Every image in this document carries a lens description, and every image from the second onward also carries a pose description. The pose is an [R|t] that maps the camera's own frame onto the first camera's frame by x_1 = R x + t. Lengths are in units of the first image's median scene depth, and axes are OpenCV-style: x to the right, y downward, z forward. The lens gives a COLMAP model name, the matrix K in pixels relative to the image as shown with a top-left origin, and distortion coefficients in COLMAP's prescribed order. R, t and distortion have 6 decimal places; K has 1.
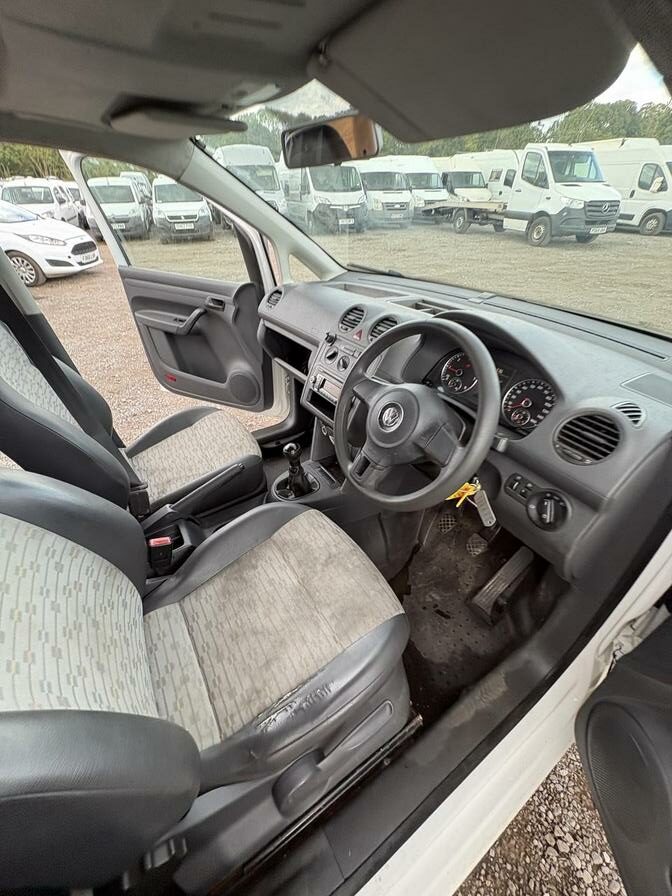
lens RADIAL K [[354.9, 0, 333.6], [0, 354.9, 439.2], [0, 0, 1]] dist [-0.001593, -0.000906]
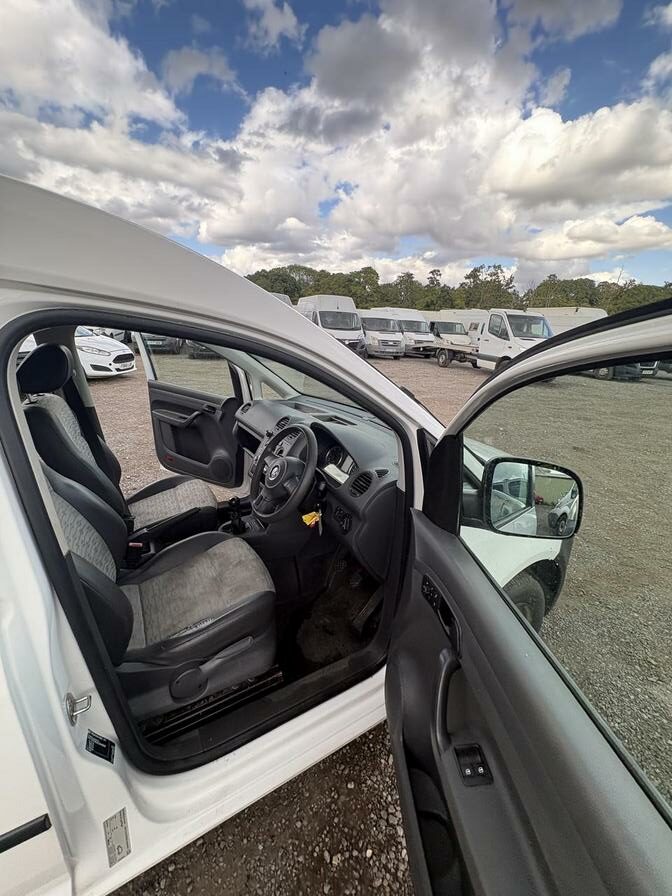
lens RADIAL K [[354.9, 0, 342.1], [0, 354.9, 441.5], [0, 0, 1]] dist [-0.001593, -0.000906]
pose [[0.997555, 0.069765, 0.004022, 0.211090], [-0.065662, 0.955469, -0.287694, 0.126578], [-0.023914, 0.286727, 0.957714, -0.362049]]
